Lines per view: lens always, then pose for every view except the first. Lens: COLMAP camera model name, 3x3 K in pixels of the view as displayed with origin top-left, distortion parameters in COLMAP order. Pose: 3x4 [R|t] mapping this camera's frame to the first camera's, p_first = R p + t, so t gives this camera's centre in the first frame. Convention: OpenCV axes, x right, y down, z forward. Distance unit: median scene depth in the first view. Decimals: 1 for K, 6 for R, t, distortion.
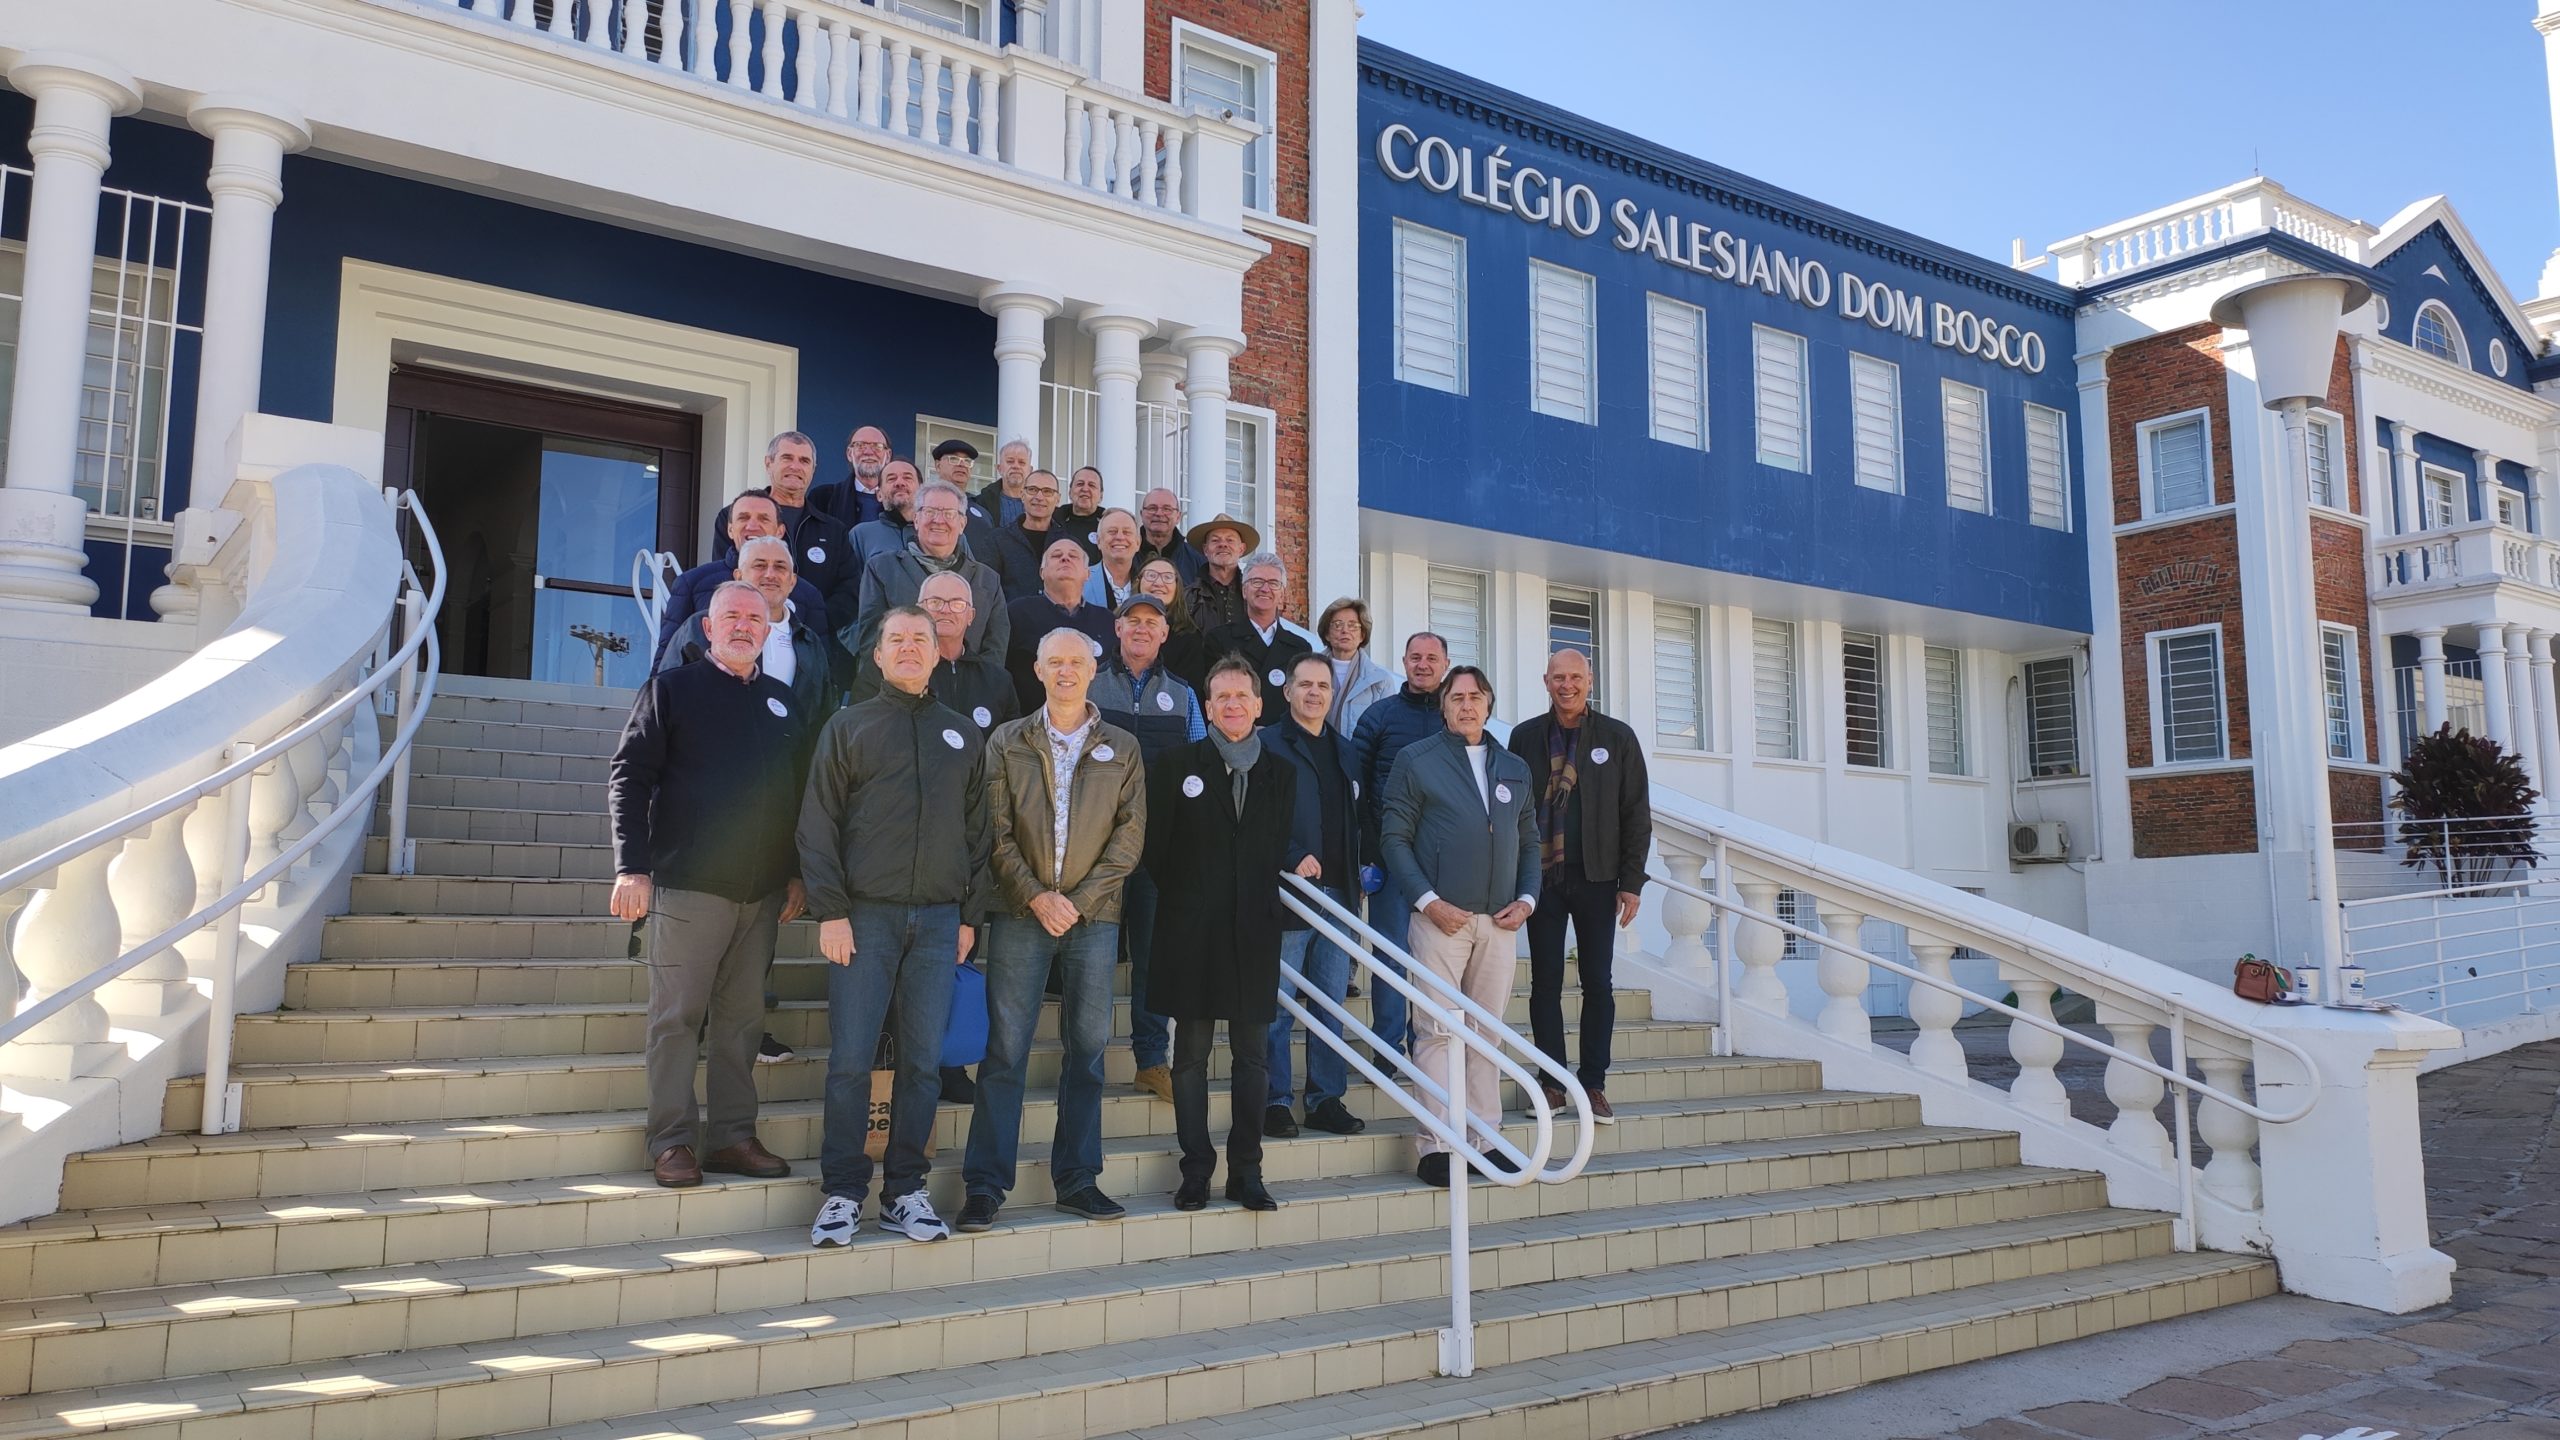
lens RADIAL K [[1884.2, 0, 1302.8], [0, 1884.2, 704.8], [0, 0, 1]] dist [0.066105, -0.026087]
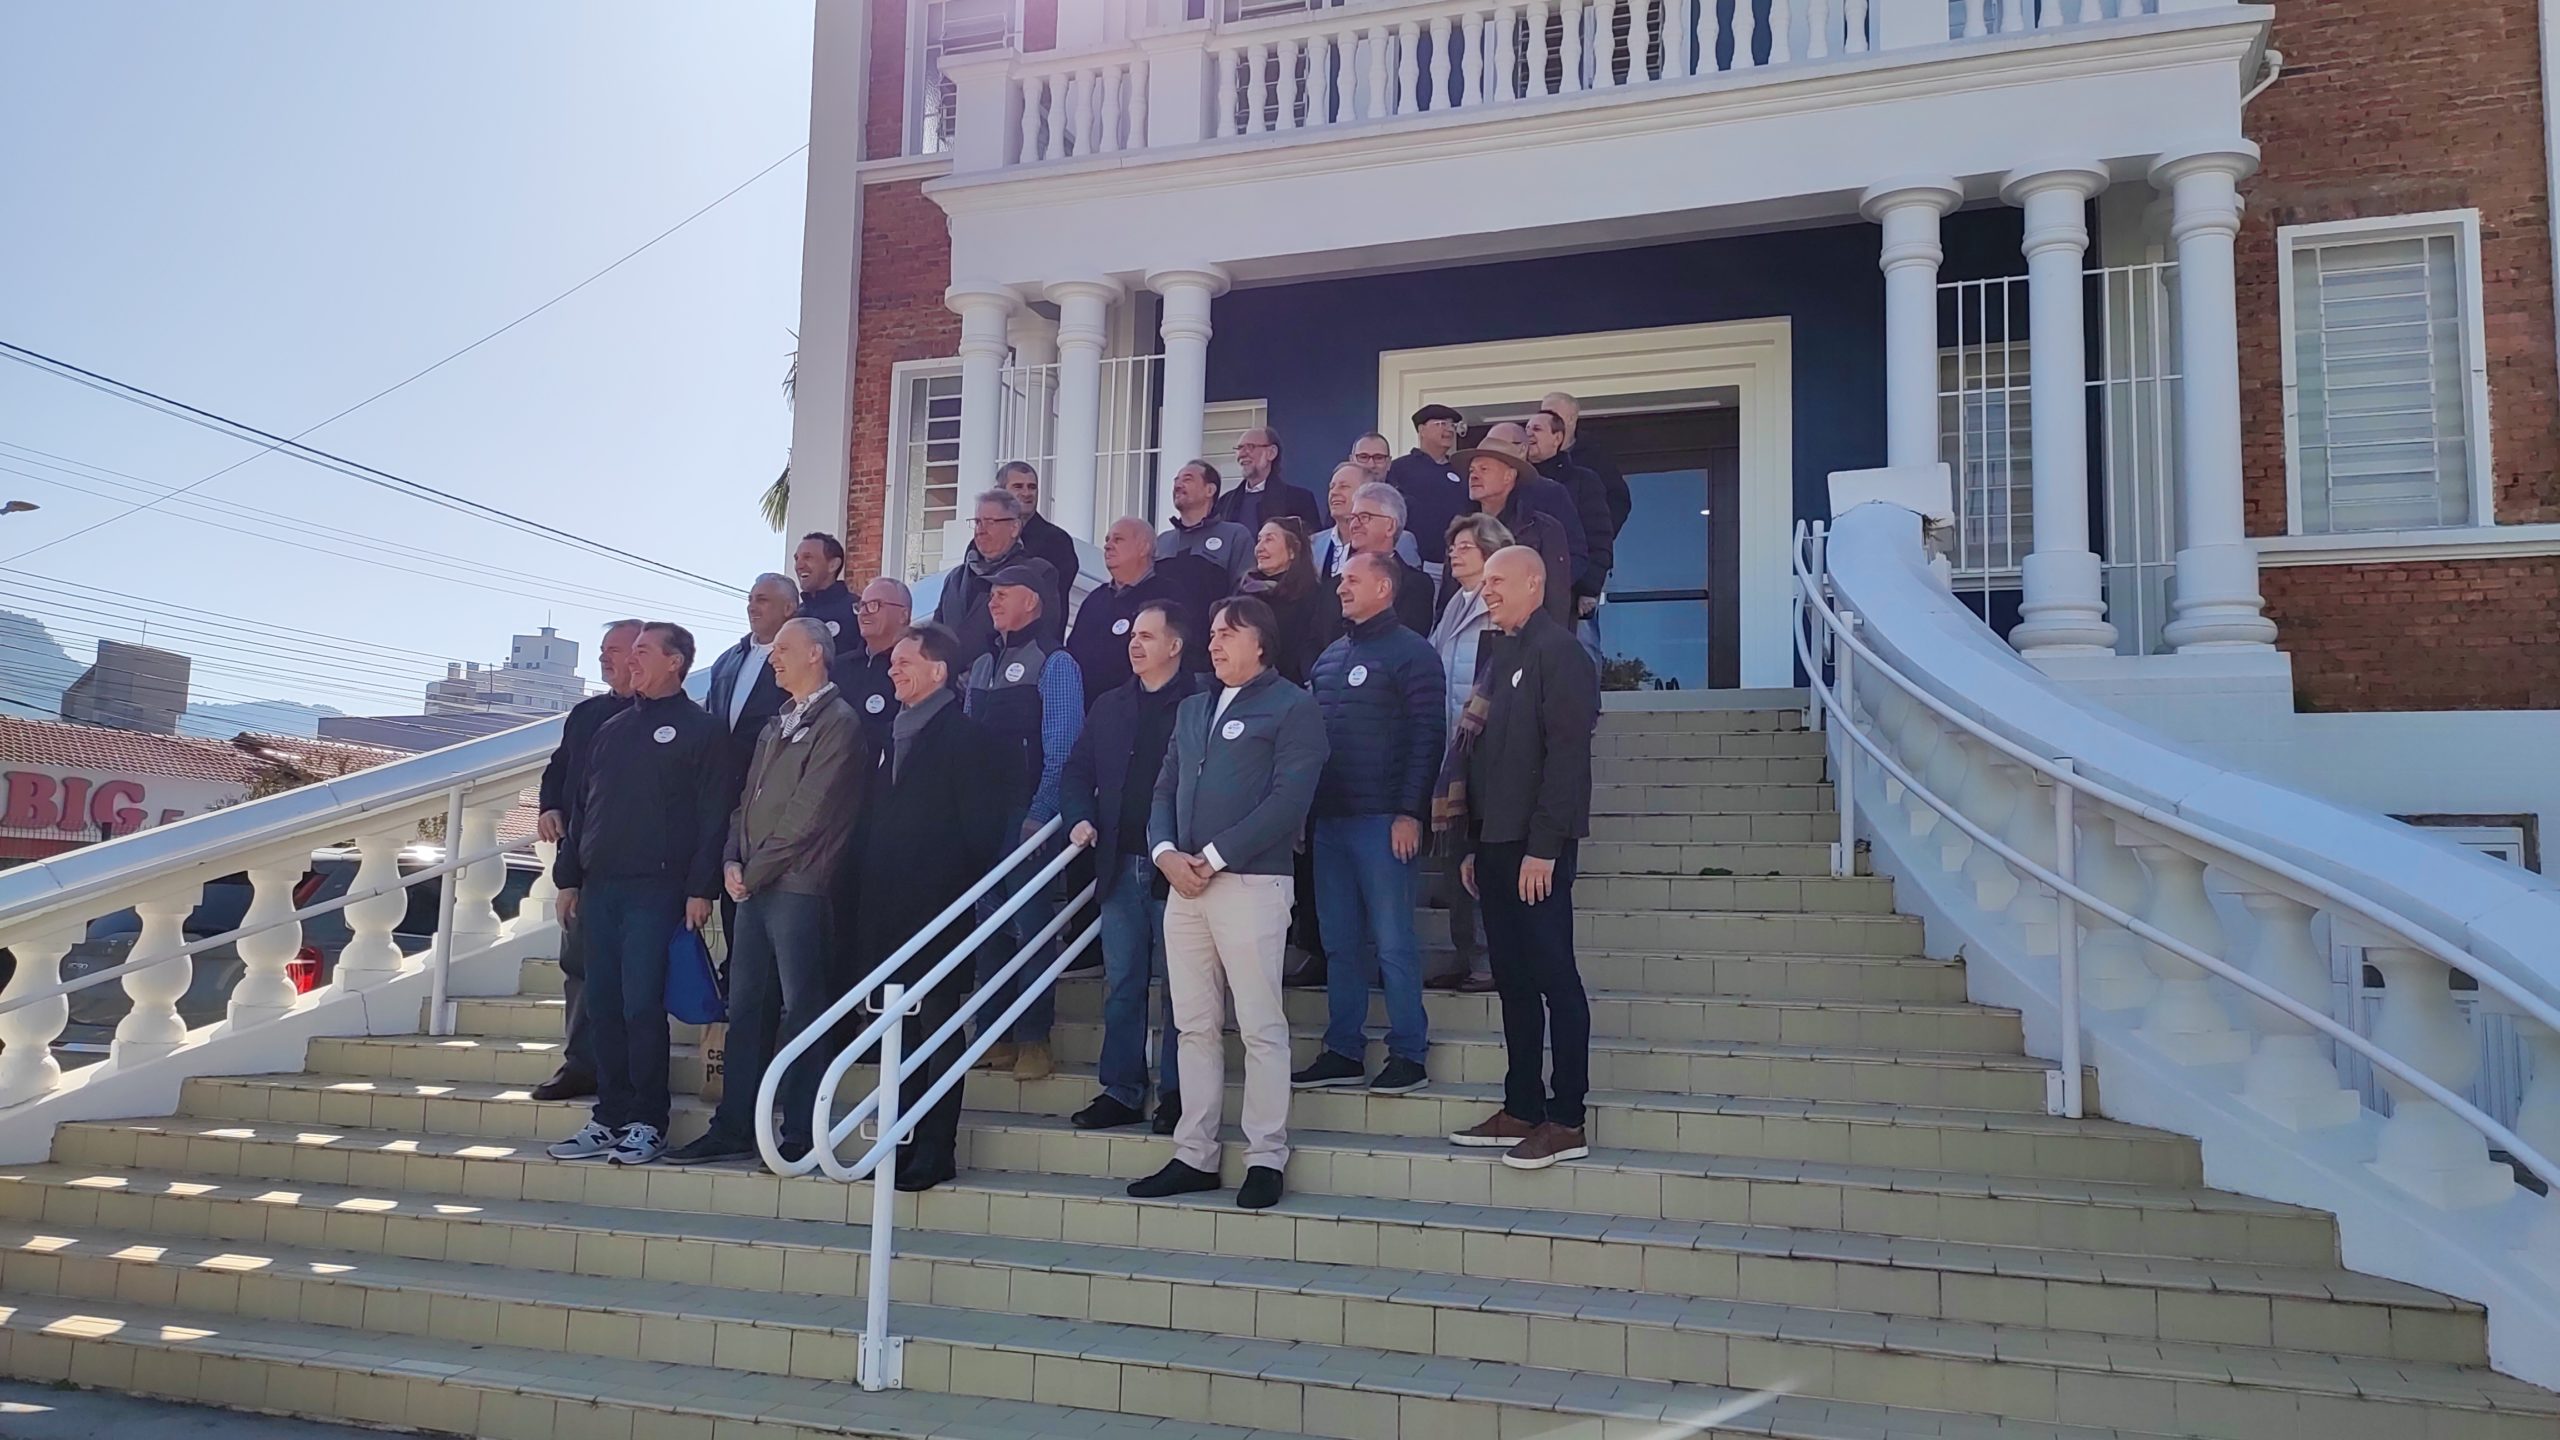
lens RADIAL K [[1884.2, 0, 1391.2], [0, 1884.2, 741.9], [0, 0, 1]] dist [0.066105, -0.026087]
pose [[0.559205, -0.069970, -0.826071, 0.597457], [0.081240, 0.996261, -0.029390, 0.056663], [0.825039, -0.050675, 0.562799, 0.428823]]
